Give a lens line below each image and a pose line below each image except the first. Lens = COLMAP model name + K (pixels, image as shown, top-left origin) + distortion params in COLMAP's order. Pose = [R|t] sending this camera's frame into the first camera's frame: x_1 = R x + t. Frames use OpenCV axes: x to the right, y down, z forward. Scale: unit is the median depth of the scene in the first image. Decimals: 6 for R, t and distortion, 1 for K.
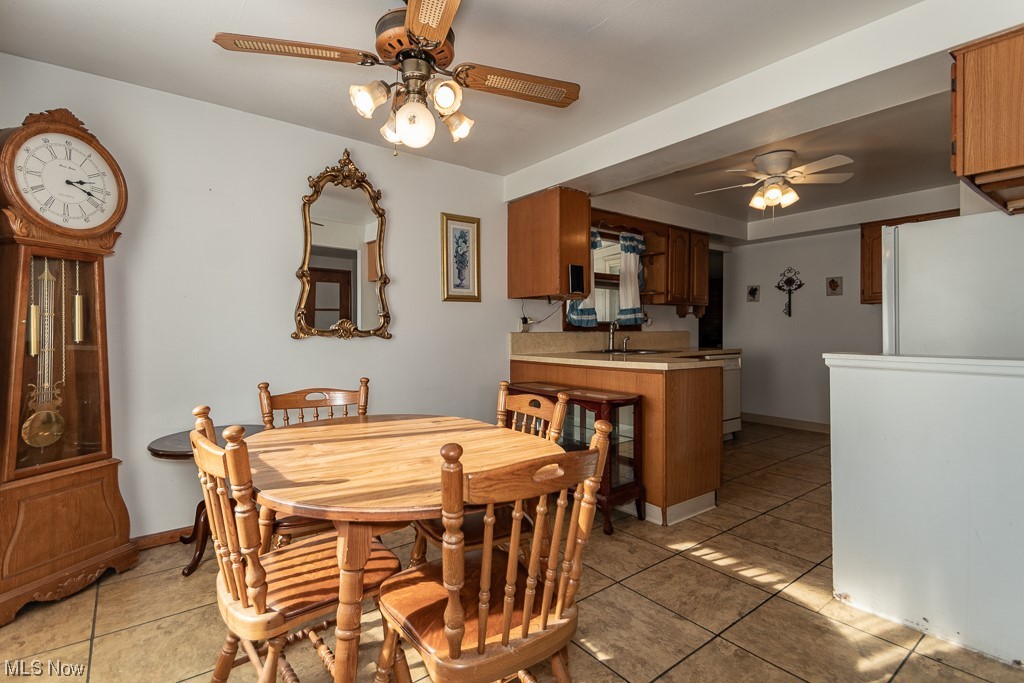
lens RADIAL K [[482.3, 0, 496.2], [0, 482.3, 332.2], [0, 0, 1]] dist [0.020451, 0.000343]
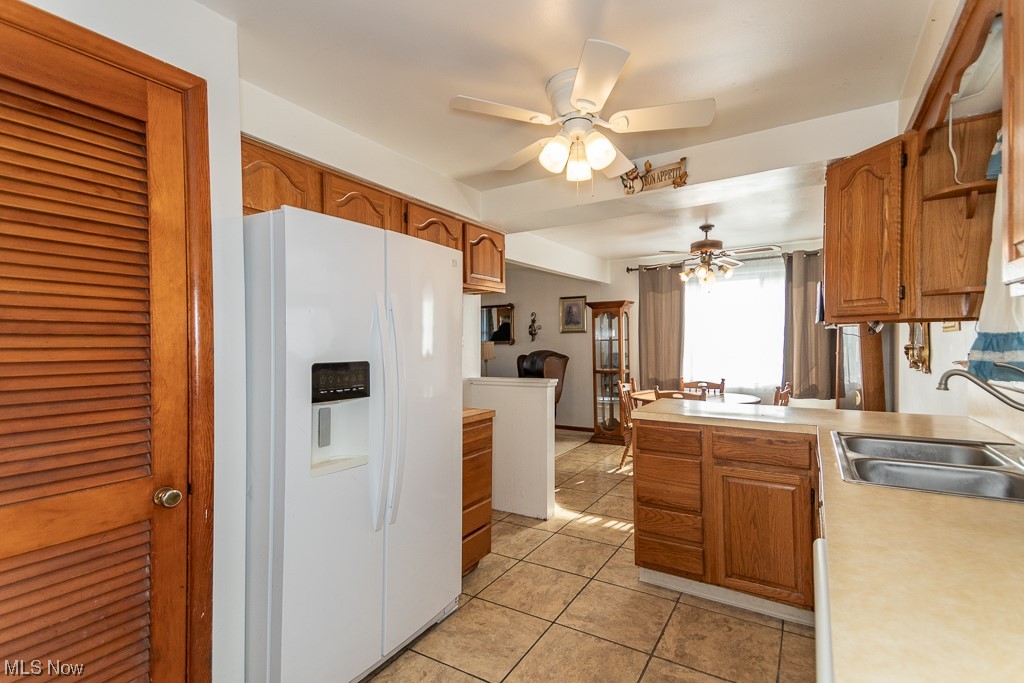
lens RADIAL K [[479.5, 0, 532.5], [0, 479.5, 344.4], [0, 0, 1]] dist [0.033577, -0.000065]
pose [[-0.925390, 0.010644, -0.378867, 0.802769], [0.007761, 0.999928, 0.009135, -0.056718], [0.378937, 0.005513, -0.925406, 1.463812]]
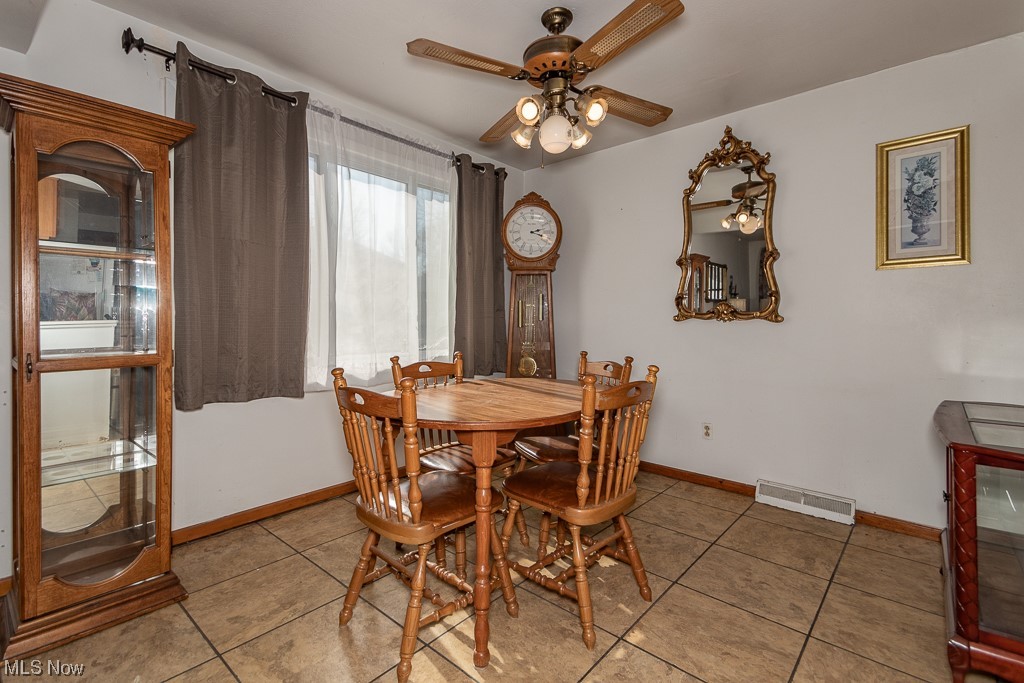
lens RADIAL K [[467.5, 0, 510.4], [0, 467.5, 324.1], [0, 0, 1]] dist [0.027839, -0.000116]
pose [[0.196048, 0.004123, -0.980586, 0.456286], [-0.007272, 0.999970, 0.002751, 0.016668], [0.980567, 0.006592, 0.196073, 0.330730]]
